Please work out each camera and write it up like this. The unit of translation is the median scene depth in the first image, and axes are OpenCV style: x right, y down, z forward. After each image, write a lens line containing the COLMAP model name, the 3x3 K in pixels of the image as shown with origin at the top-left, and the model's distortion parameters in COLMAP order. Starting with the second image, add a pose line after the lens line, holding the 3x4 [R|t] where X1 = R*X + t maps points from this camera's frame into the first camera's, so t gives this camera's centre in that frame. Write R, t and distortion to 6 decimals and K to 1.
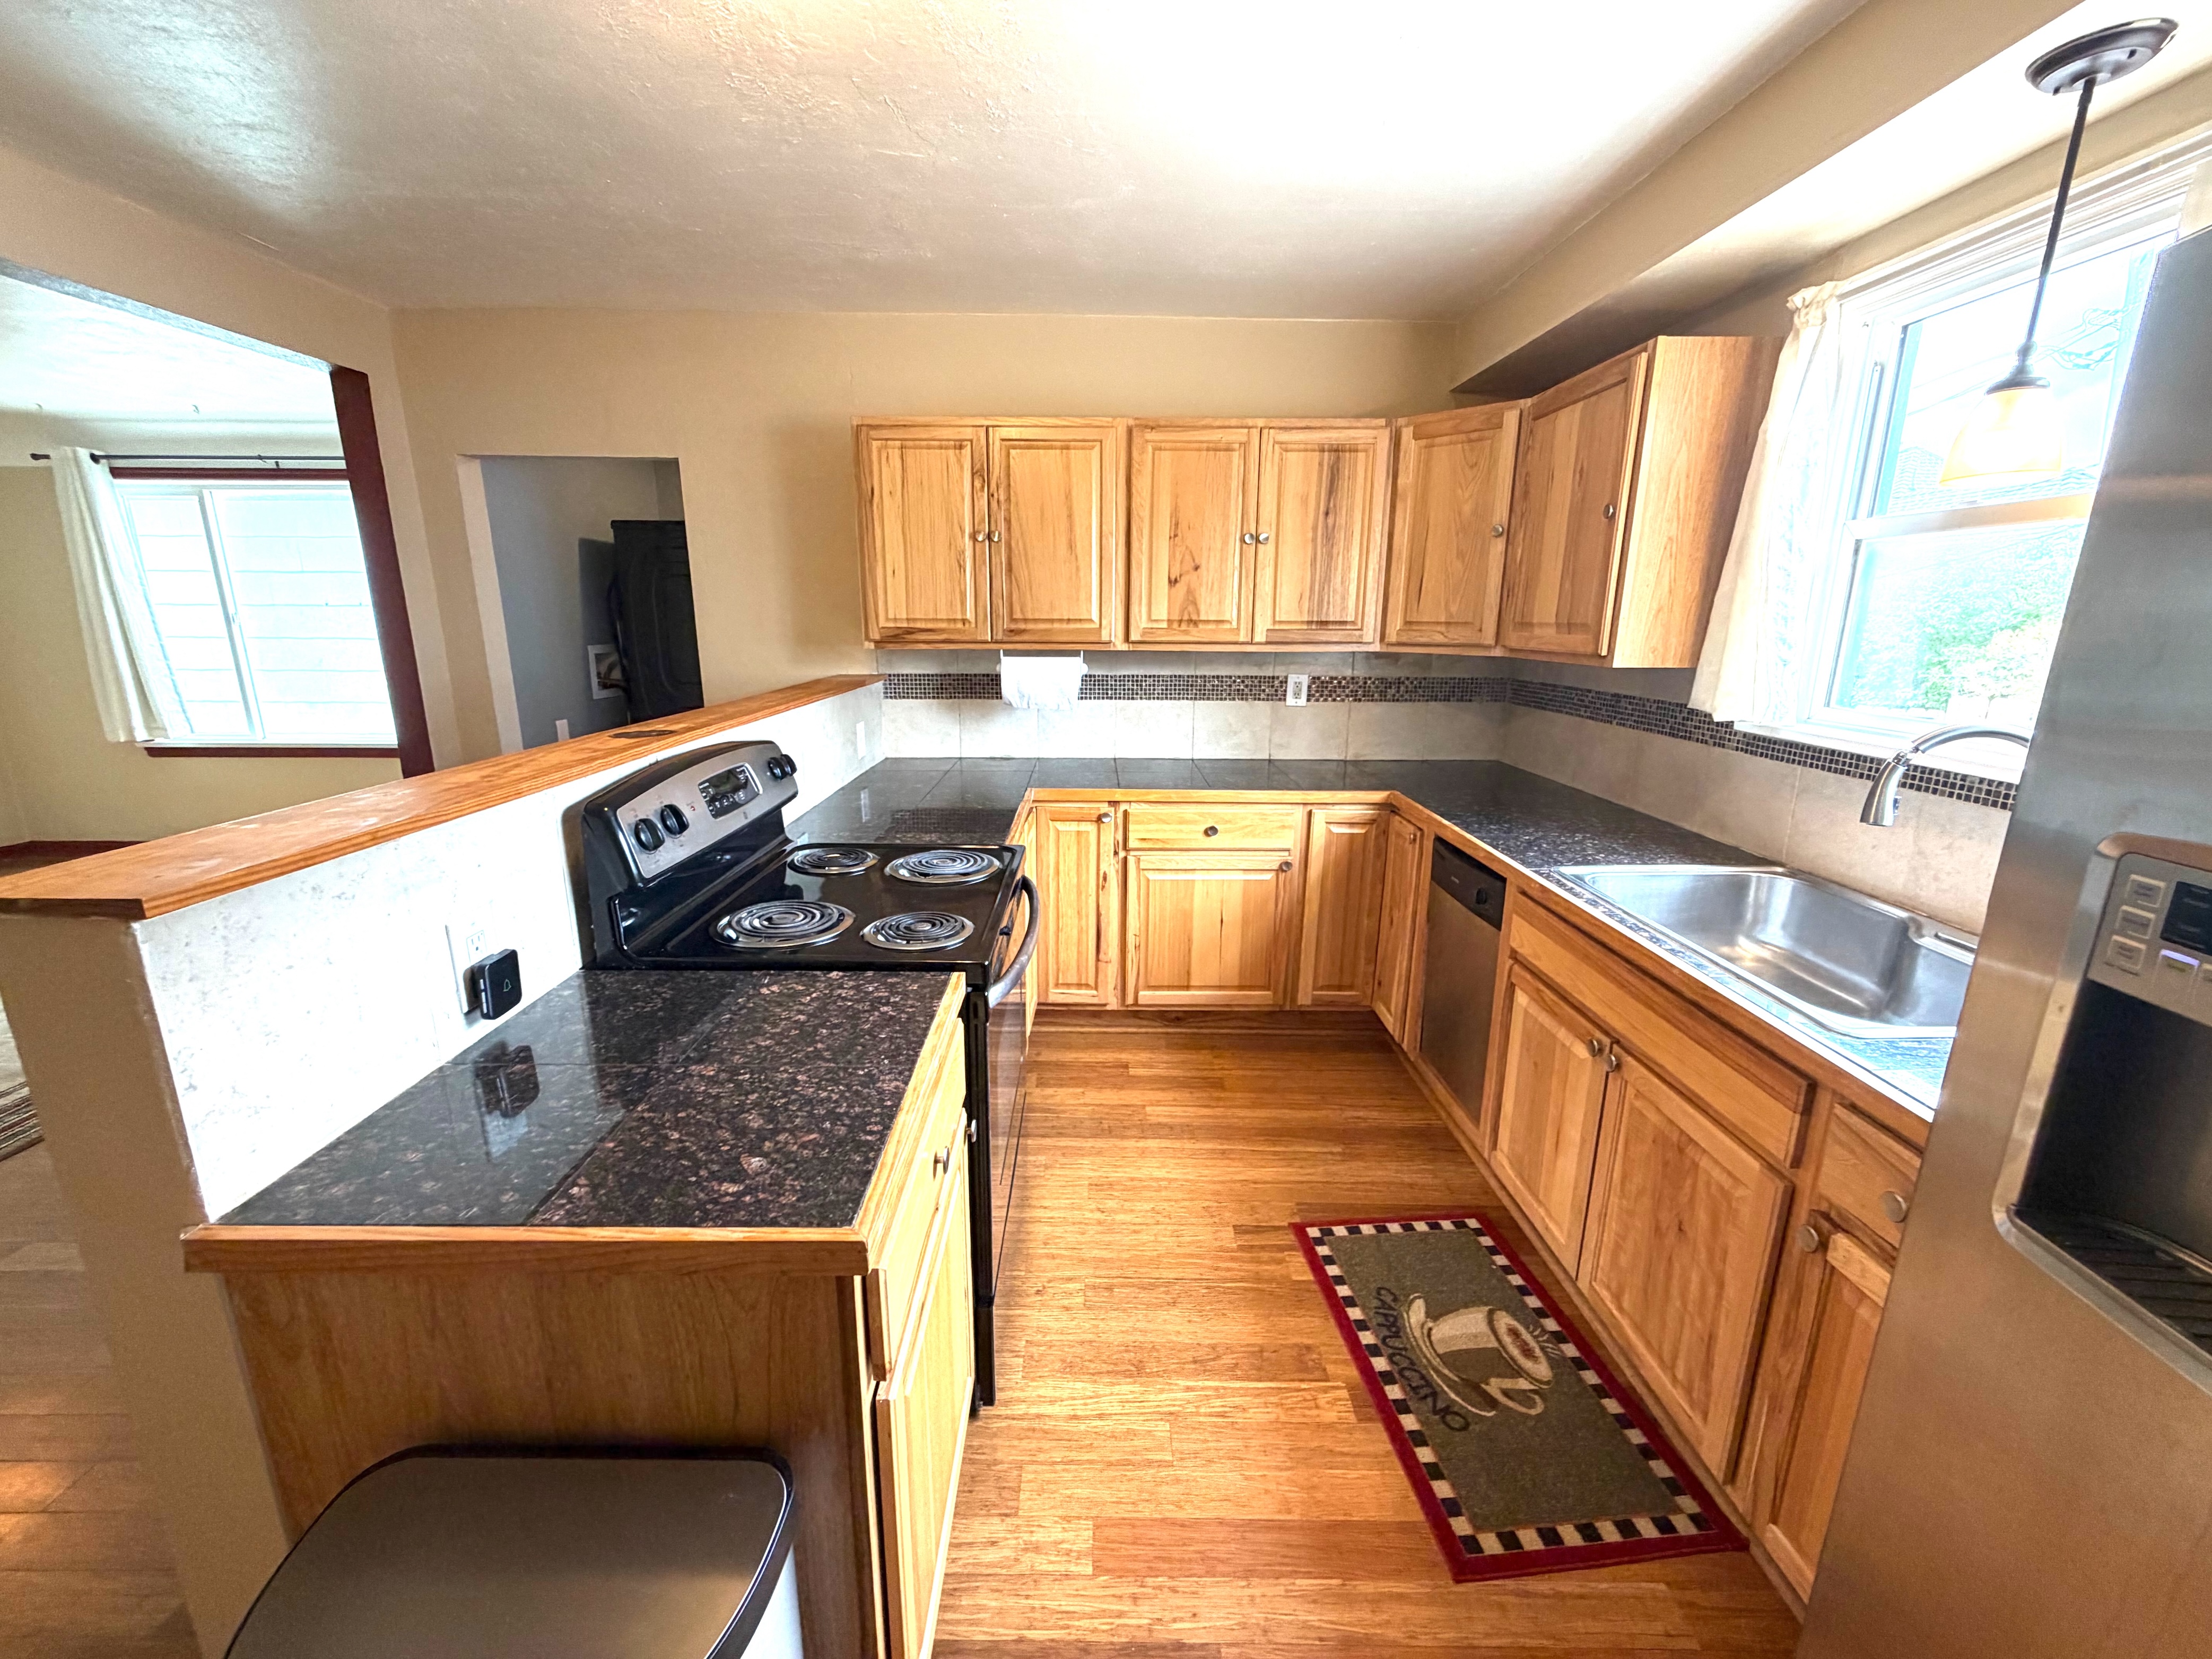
lens RADIAL K [[880.4, 0, 1097.4], [0, 880.4, 830.1], [0, 0, 1]] dist [-0.002336, 0.000550]
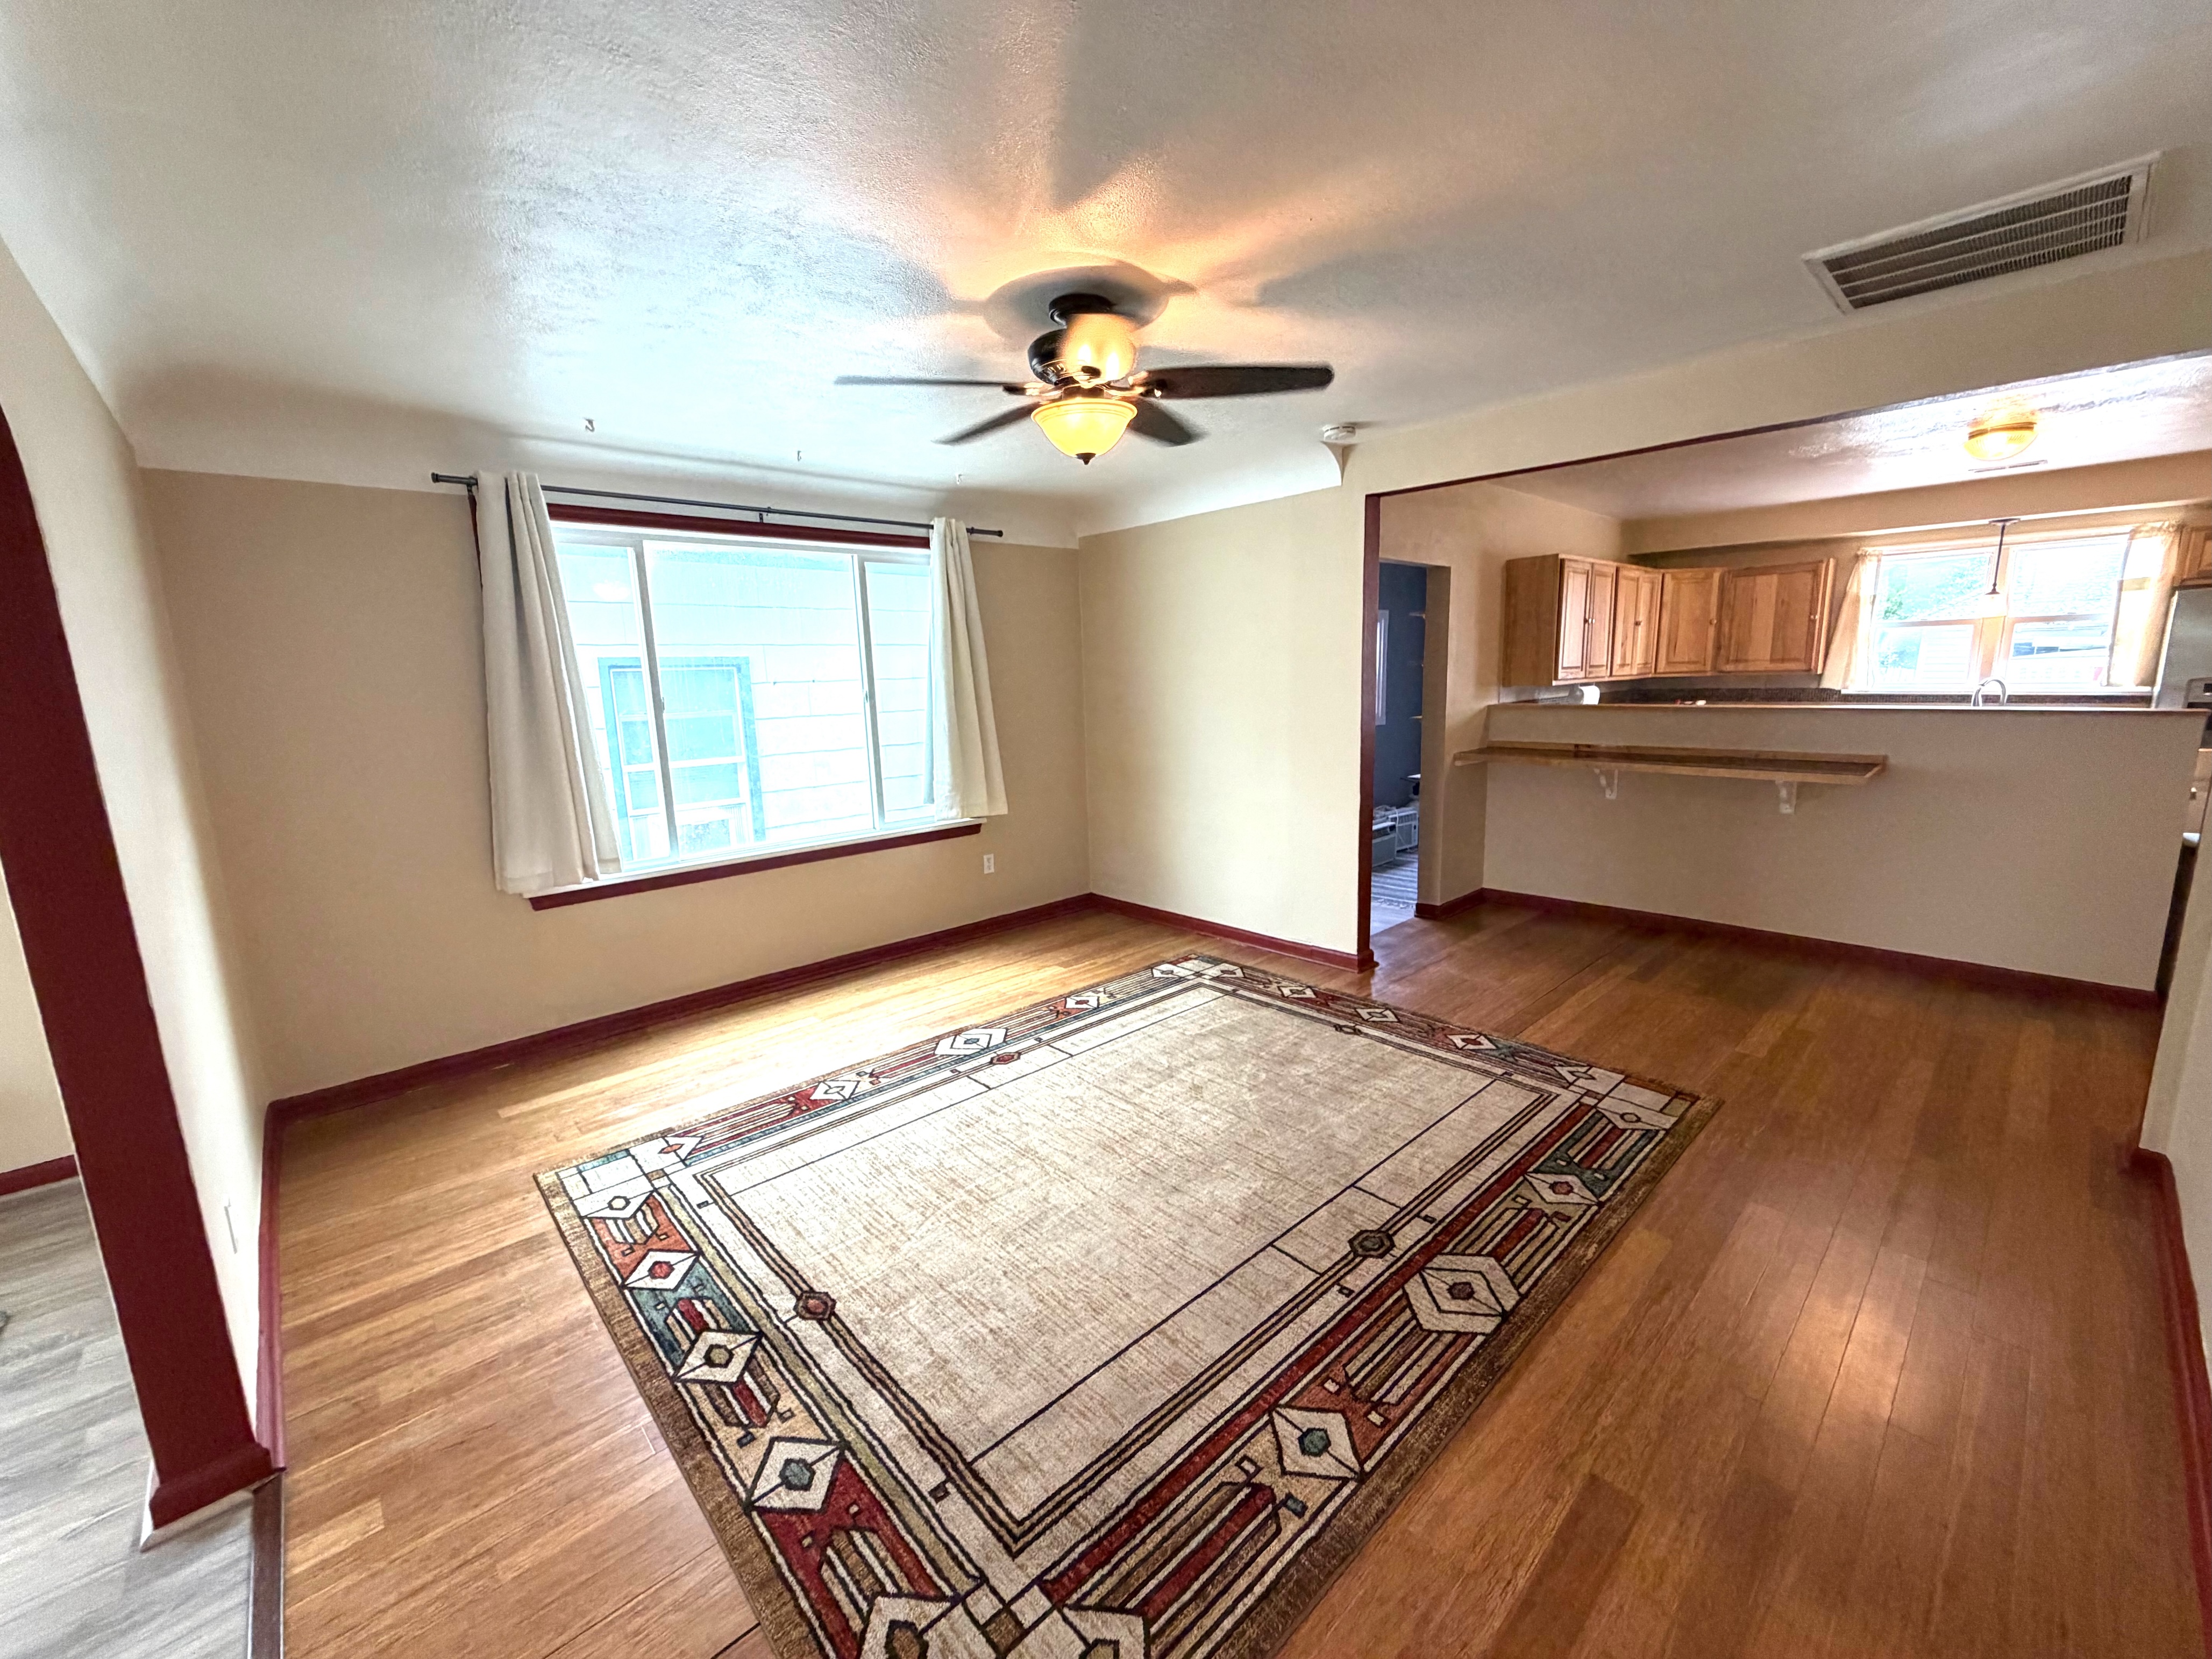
lens RADIAL K [[880.4, 0, 1097.4], [0, 880.4, 830.1], [0, 0, 1]] dist [-0.002336, 0.000550]
pose [[0.740183, -0.147180, 0.656100, -2.265700], [0.193544, 0.981090, 0.001736, -0.115814], [-0.643949, 0.125699, 0.754672, 0.356912]]
